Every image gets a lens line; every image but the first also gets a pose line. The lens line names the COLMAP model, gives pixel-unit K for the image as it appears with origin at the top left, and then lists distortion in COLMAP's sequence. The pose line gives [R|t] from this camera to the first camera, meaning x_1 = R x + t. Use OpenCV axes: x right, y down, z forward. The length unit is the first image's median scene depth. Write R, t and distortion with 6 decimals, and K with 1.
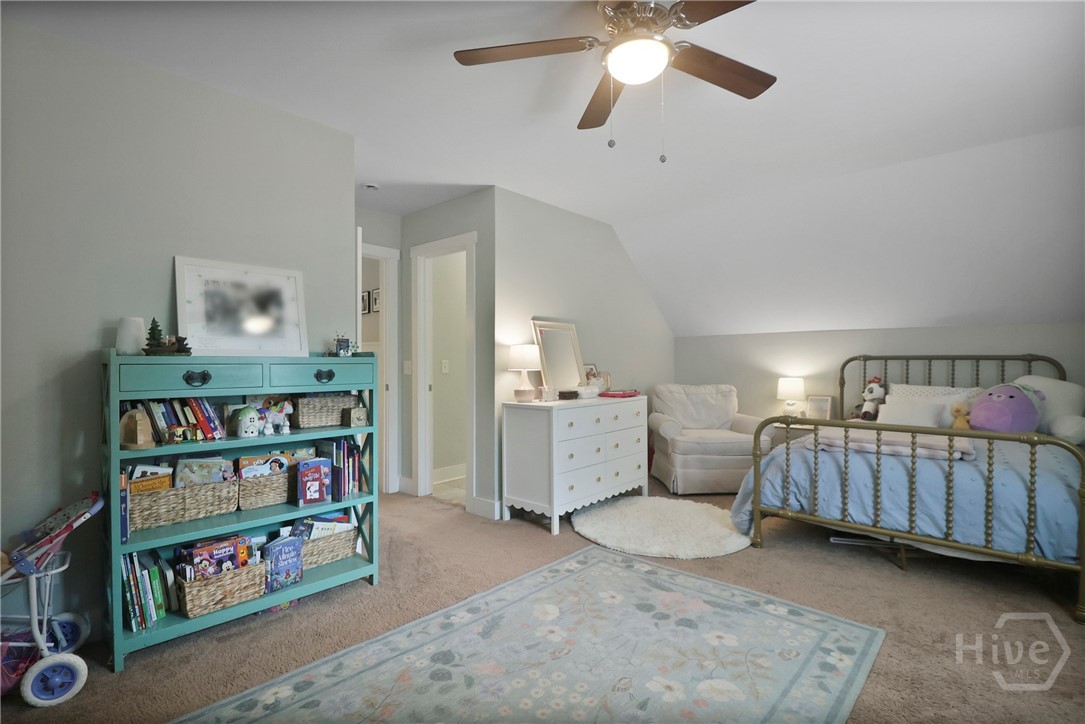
lens RADIAL K [[510.6, 0, 533.0], [0, 510.6, 358.0], [0, 0, 1]] dist [0.001578, -0.013290]
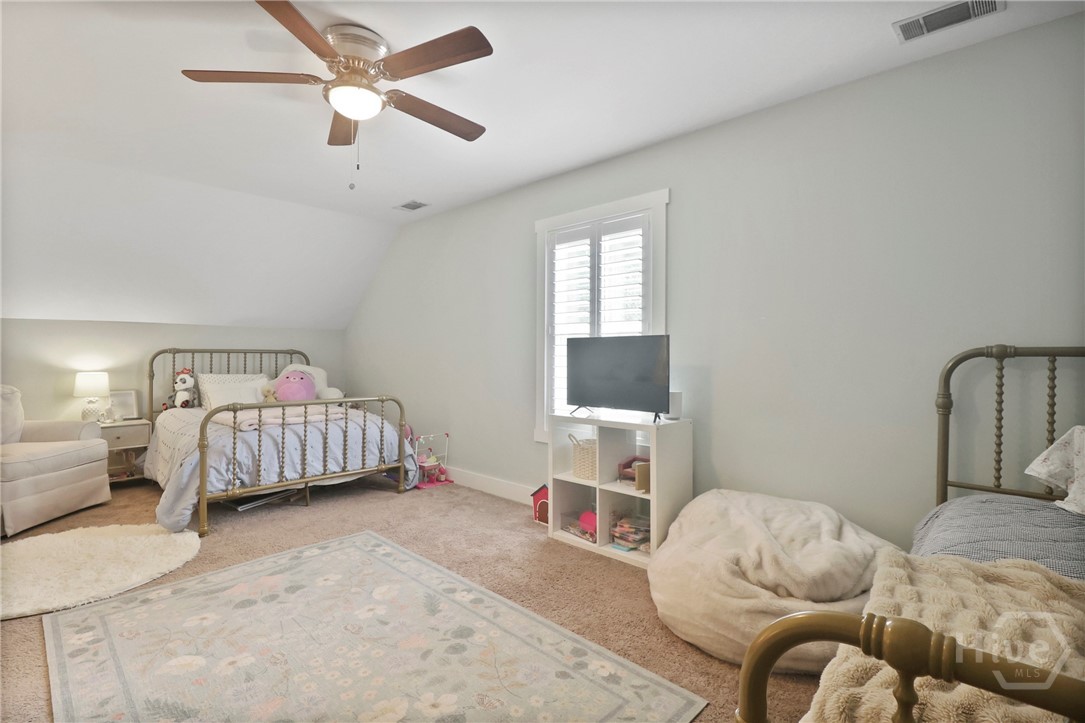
lens RADIAL K [[510.6, 0, 533.0], [0, 510.6, 357.5], [0, 0, 1]] dist [0.001578, -0.013290]
pose [[0.020075, -0.006043, 0.999780, -0.704771], [-0.006805, 0.999958, 0.006181, 0.003501], [-0.999775, -0.006928, 0.020033, 0.404439]]
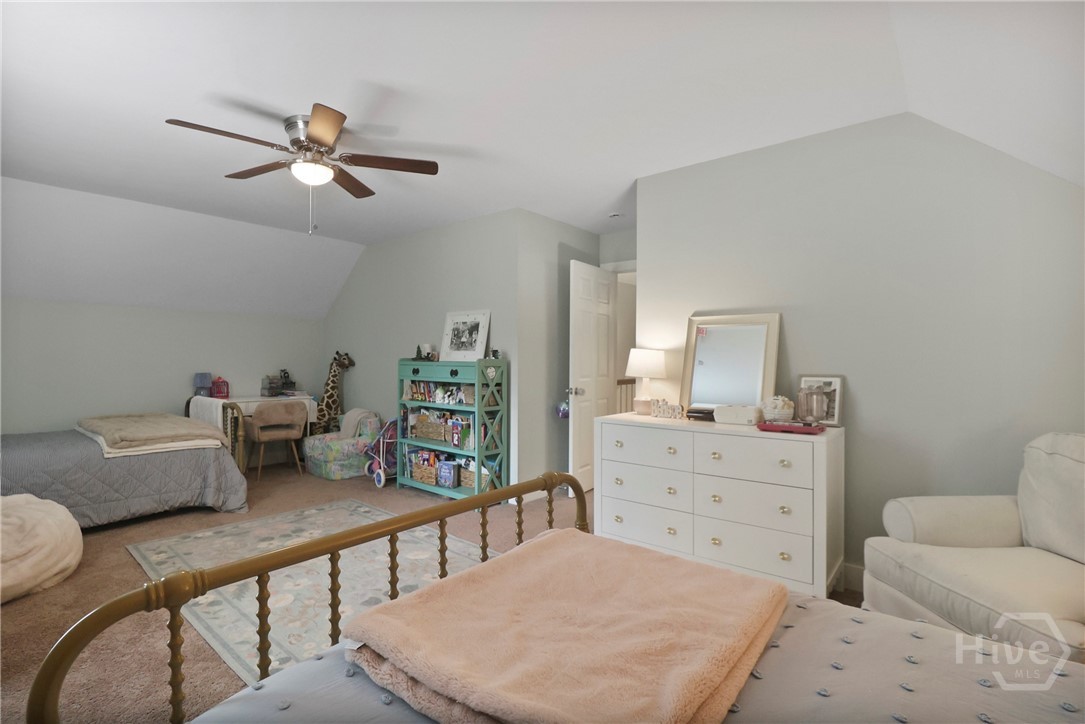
lens RADIAL K [[510.6, 0, 533.0], [0, 510.6, 358.0], [0, 0, 1]] dist [0.001578, -0.013290]
pose [[0.044745, 0.001983, -0.998996, 1.272565], [0.000744, 0.999998, 0.002019, -0.019144], [0.998998, -0.000833, 0.044744, 1.150306]]
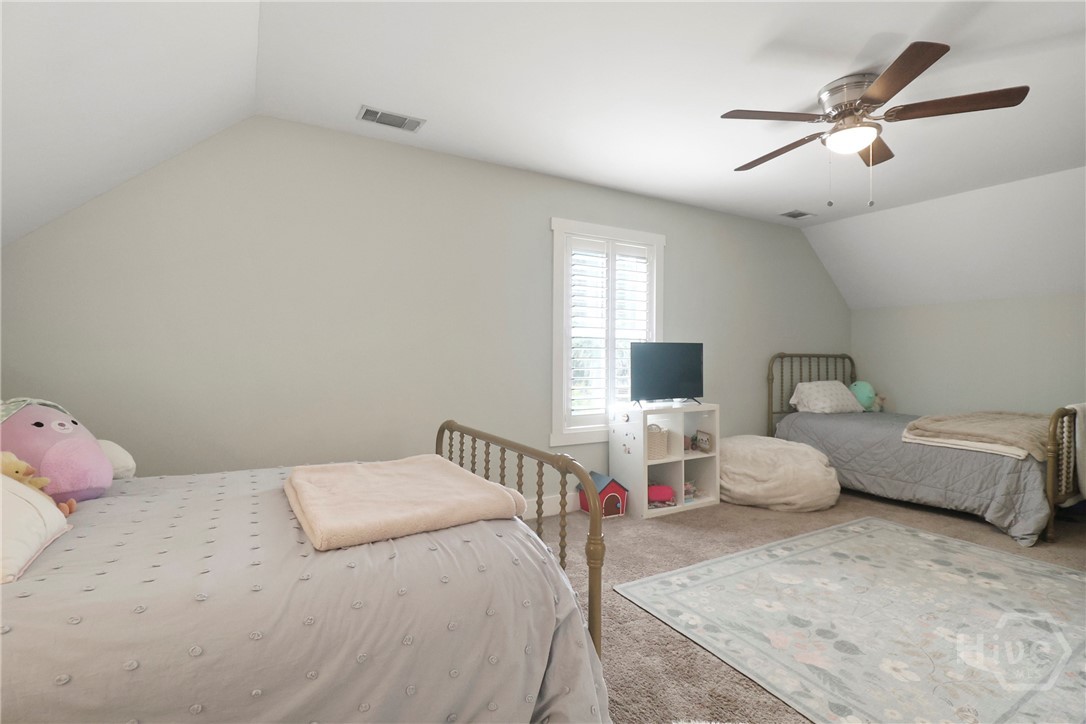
lens RADIAL K [[511.1, 0, 533.5], [0, 511.1, 358.0], [0, 0, 1]] dist [0.001578, -0.013290]
pose [[-0.954945, -0.002072, 0.296775, 0.440981], [-0.002214, 0.999998, -0.000141, 0.007620], [-0.296774, -0.000792, -0.954948, 1.849413]]
